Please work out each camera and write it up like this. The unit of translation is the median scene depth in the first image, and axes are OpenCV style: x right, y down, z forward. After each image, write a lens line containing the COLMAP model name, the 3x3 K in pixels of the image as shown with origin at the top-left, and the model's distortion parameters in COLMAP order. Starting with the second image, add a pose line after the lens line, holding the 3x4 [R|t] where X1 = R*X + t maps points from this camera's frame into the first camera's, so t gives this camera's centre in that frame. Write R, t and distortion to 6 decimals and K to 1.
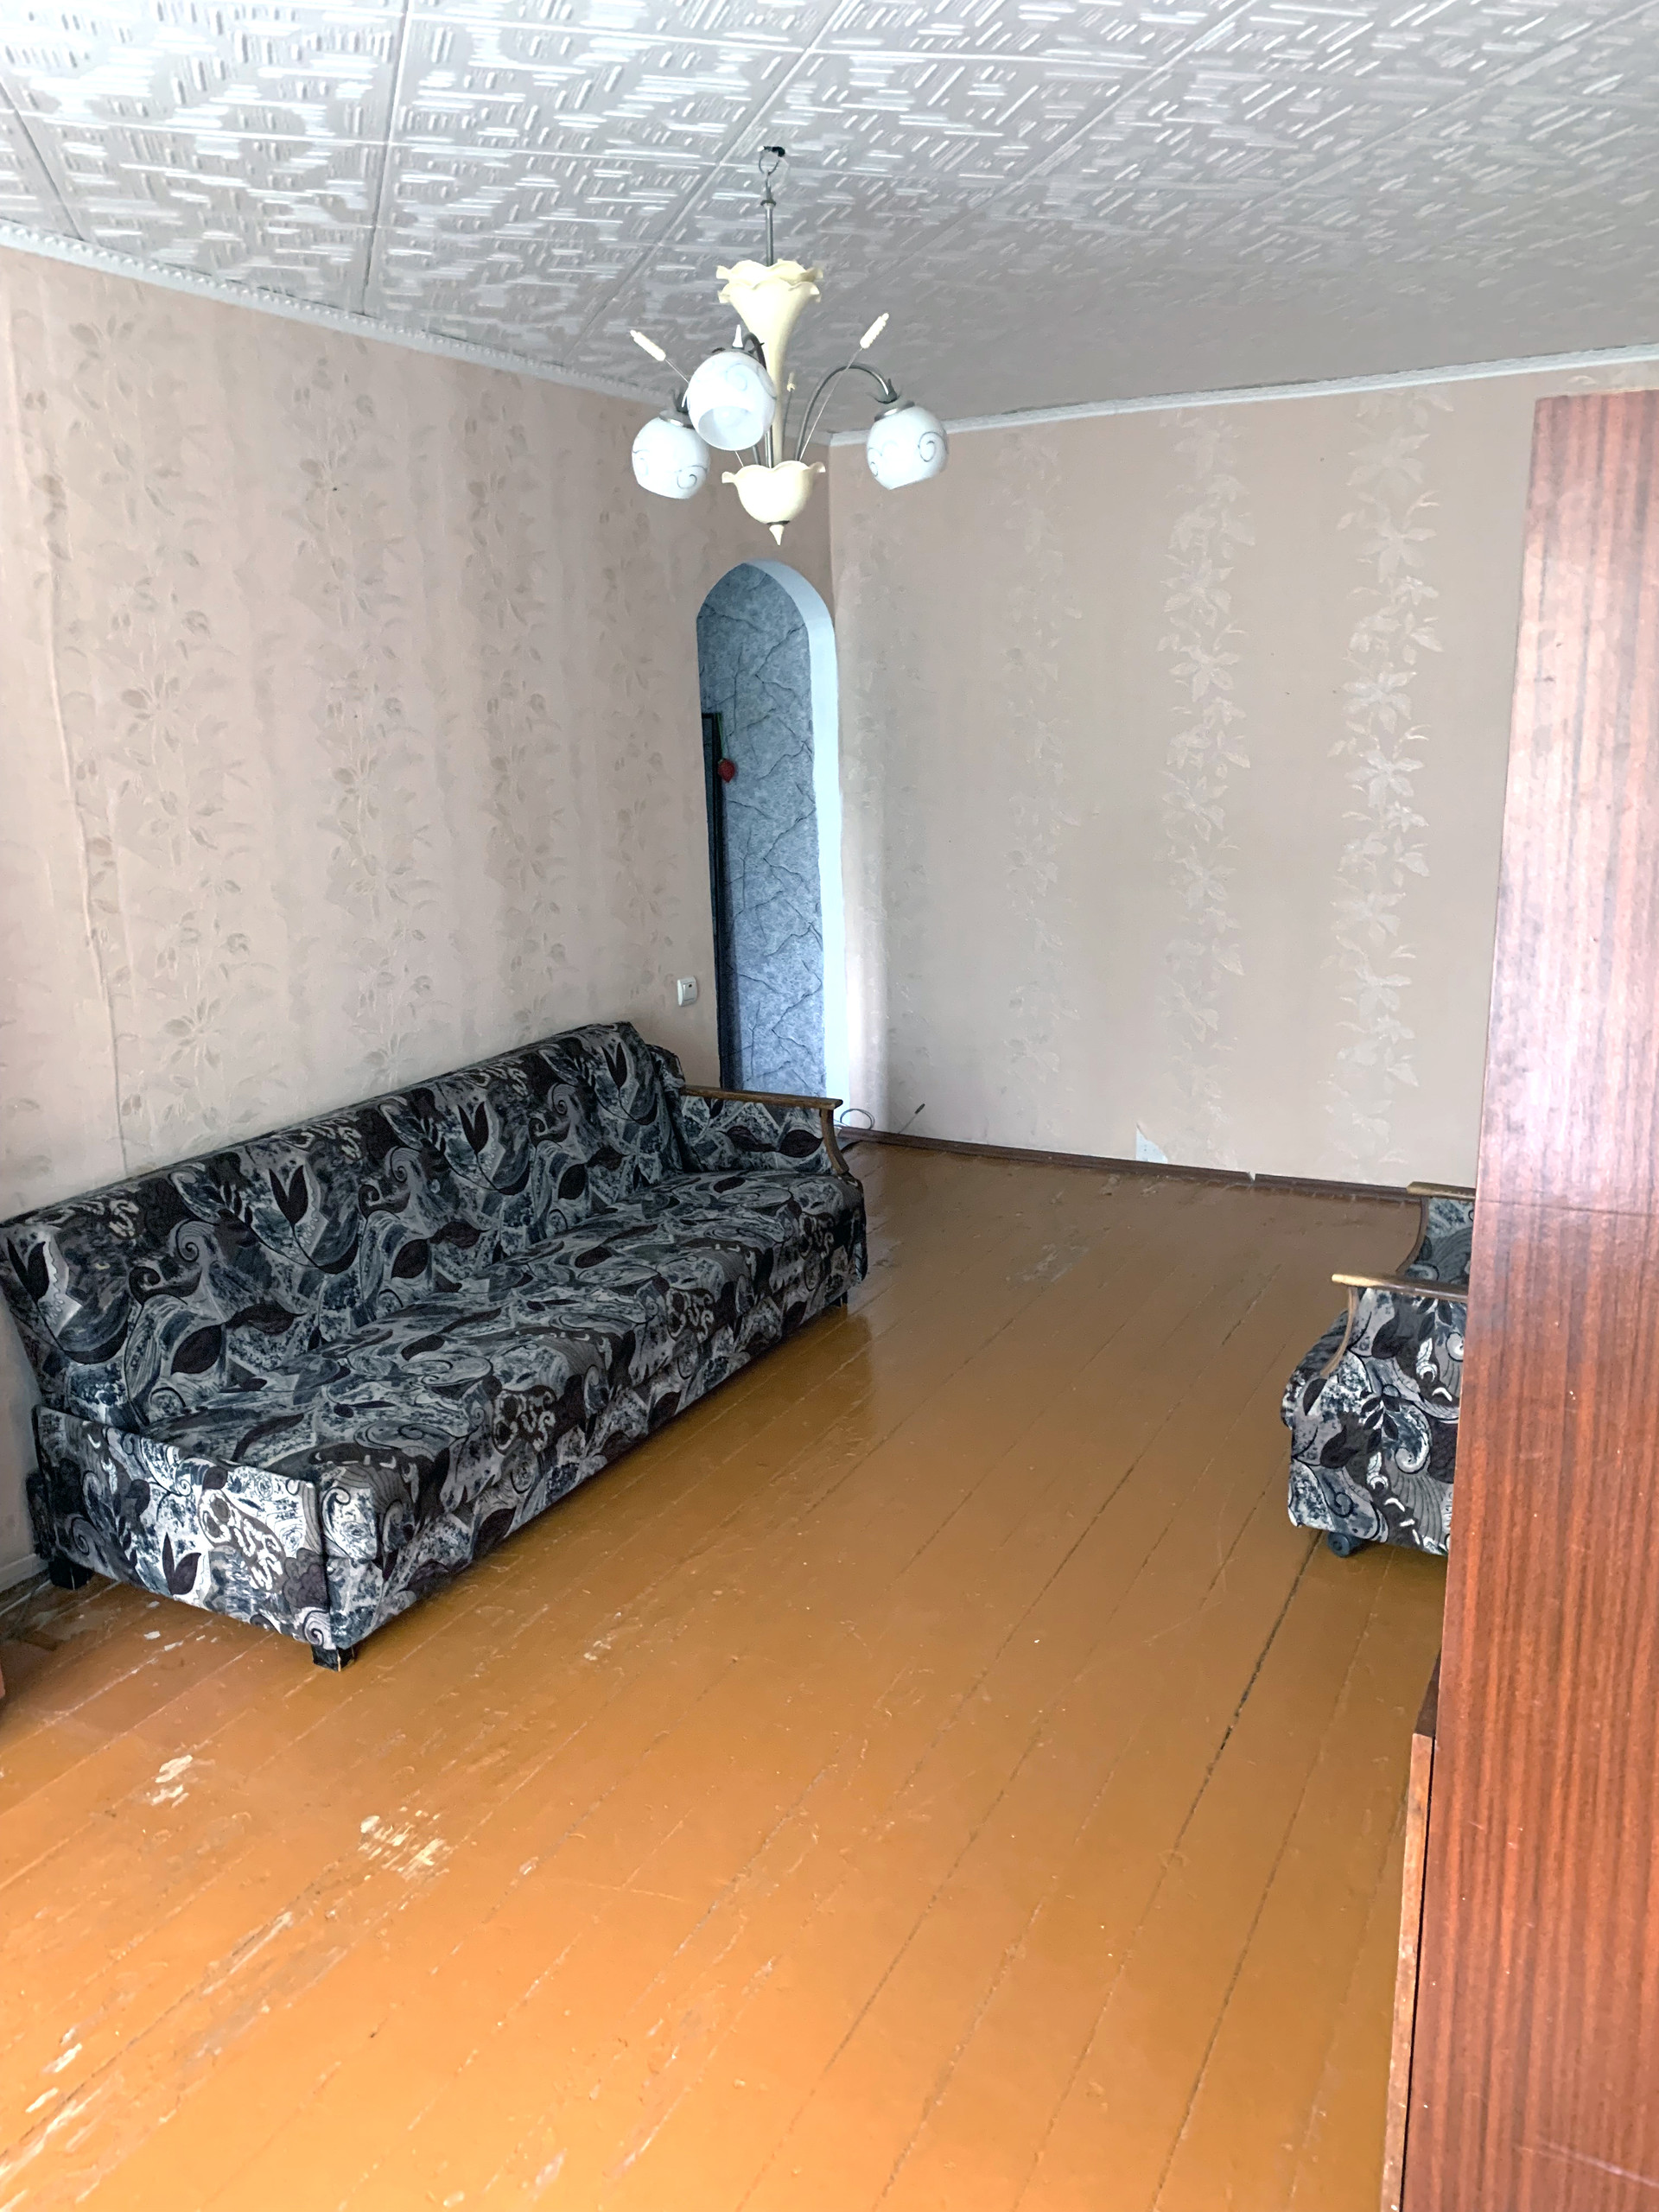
lens RADIAL K [[1695.7, 0, 821.8], [0, 1695.7, 1110.9], [0, 0, 1]] dist [0.056224, -0.080182]
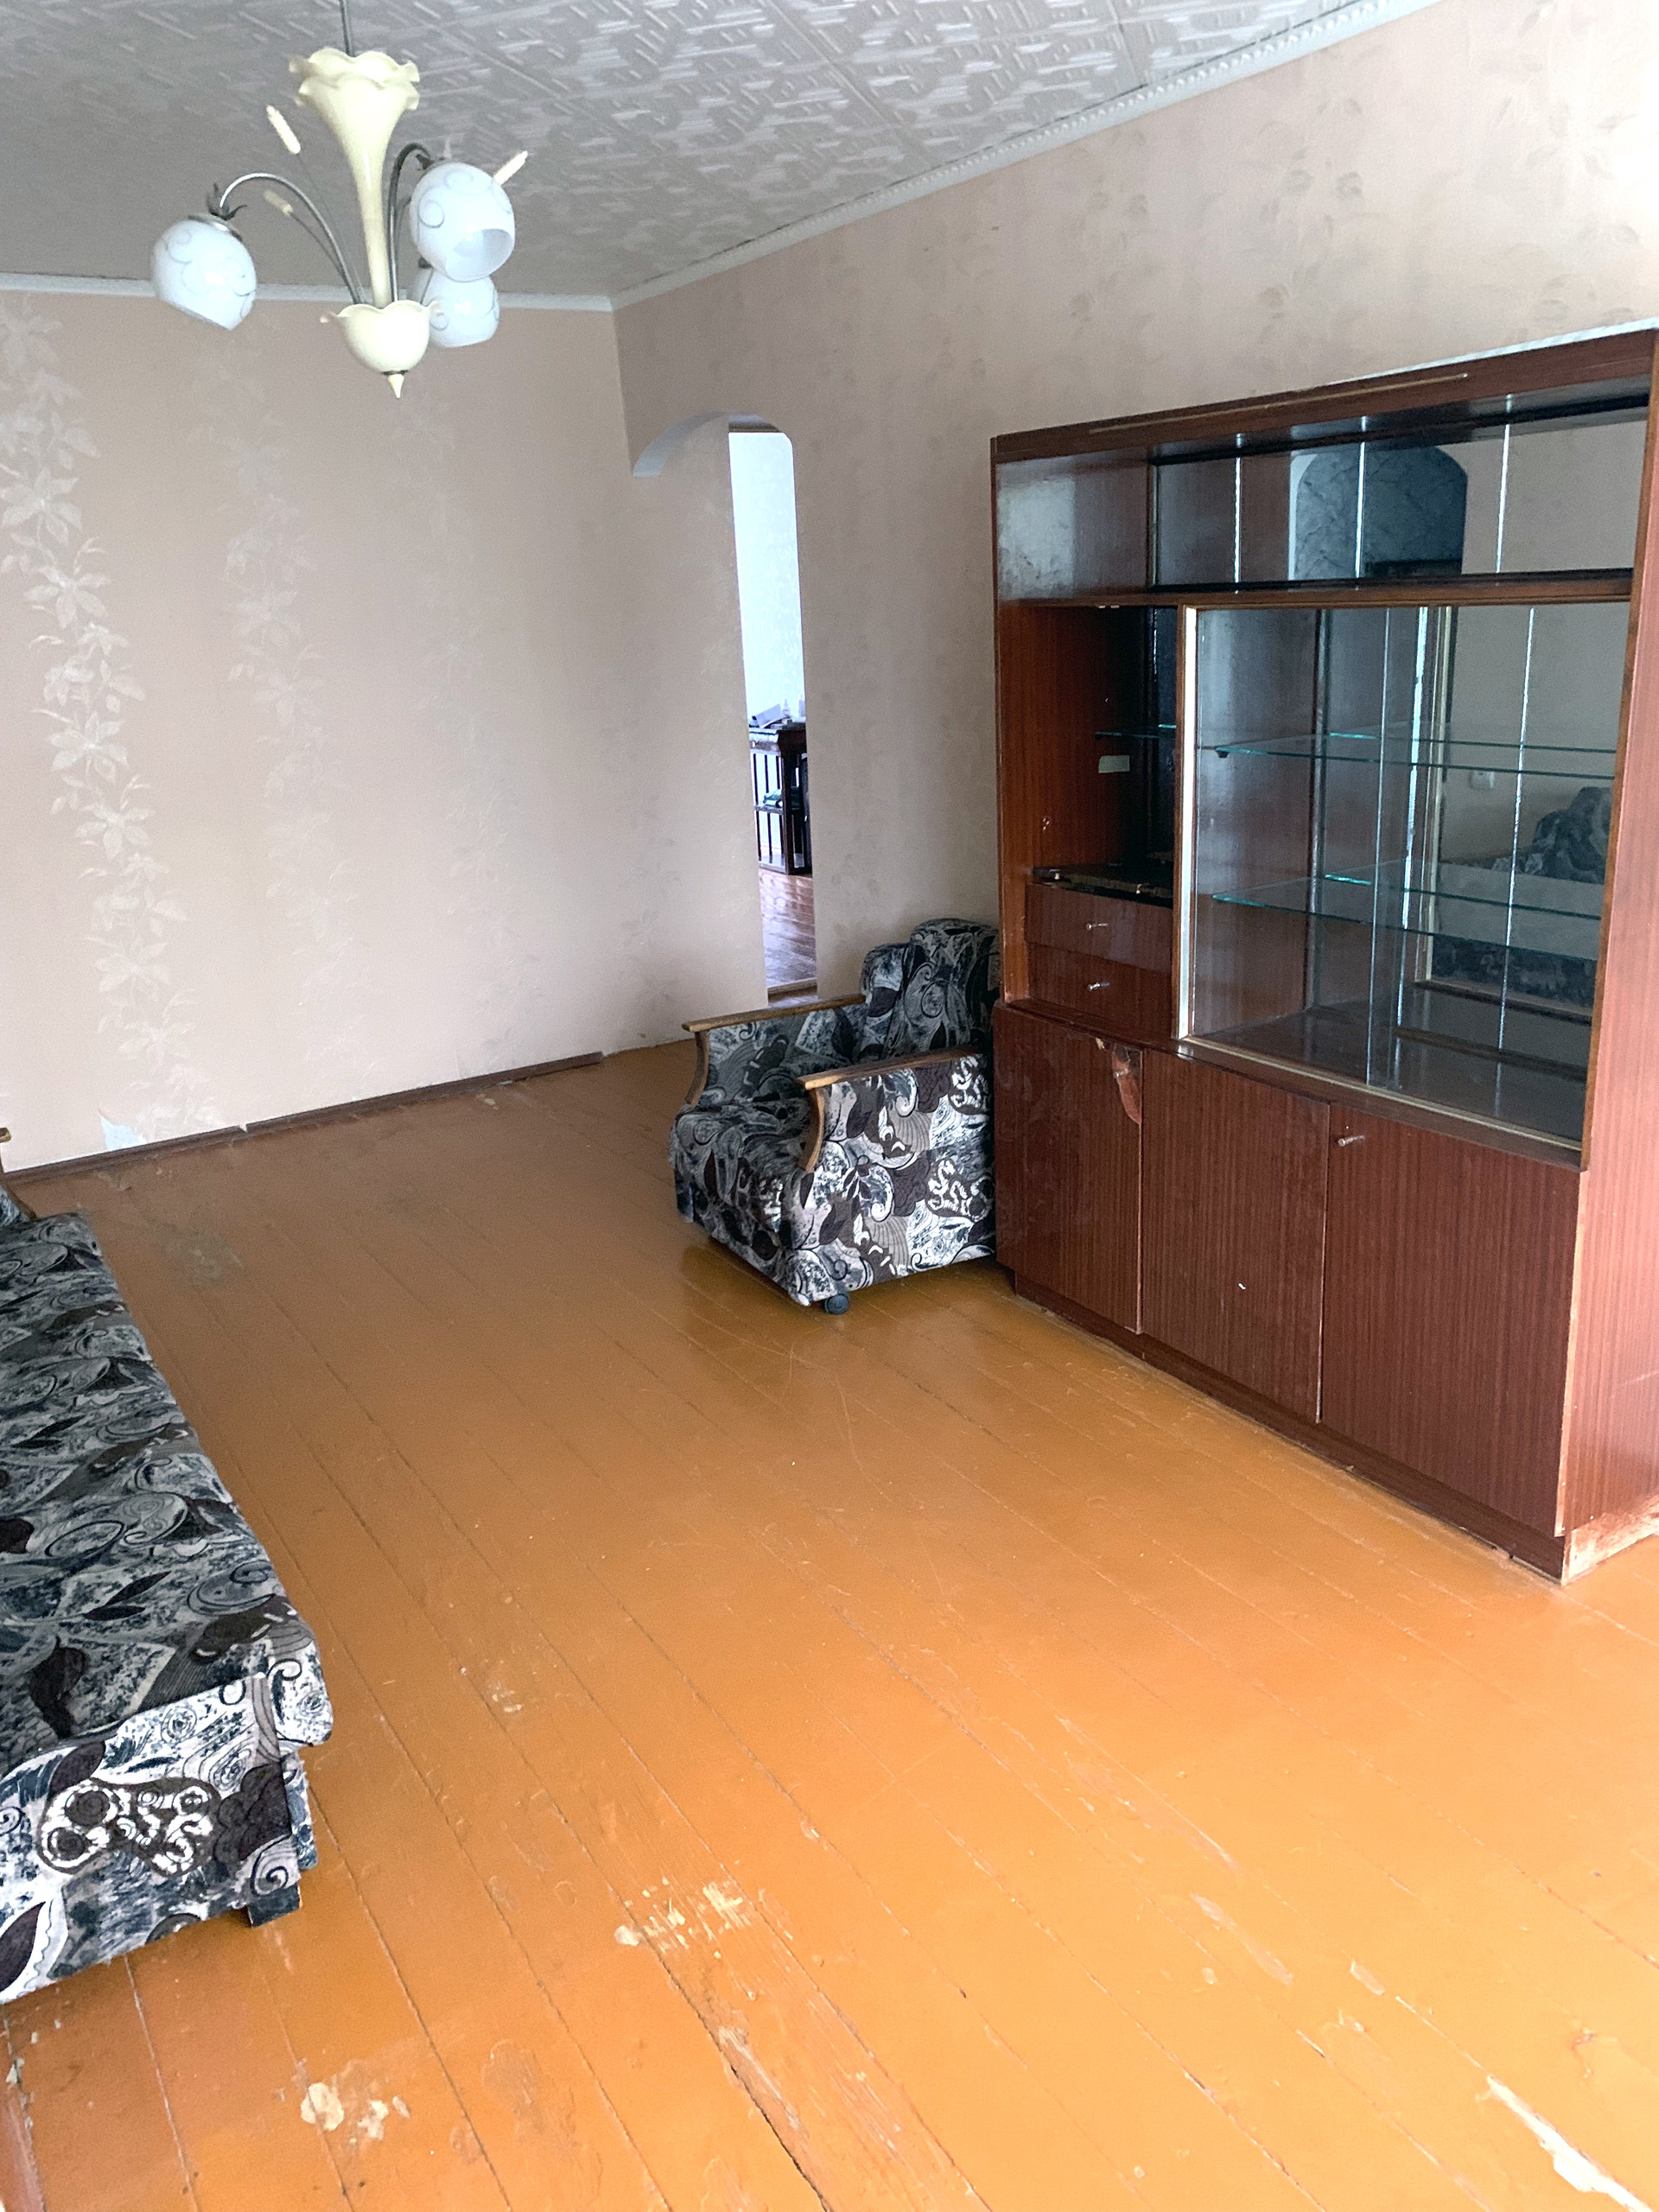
lens RADIAL K [[1706.6, 0, 833.6], [0, 1706.6, 1134.2], [0, 0, 1]] dist [0.091104, -0.117700]
pose [[0.503037, -0.266856, 0.822035, -0.663169], [0.248563, 0.955623, 0.158116, -0.051285], [-0.827750, 0.124789, 0.547044, 0.338798]]
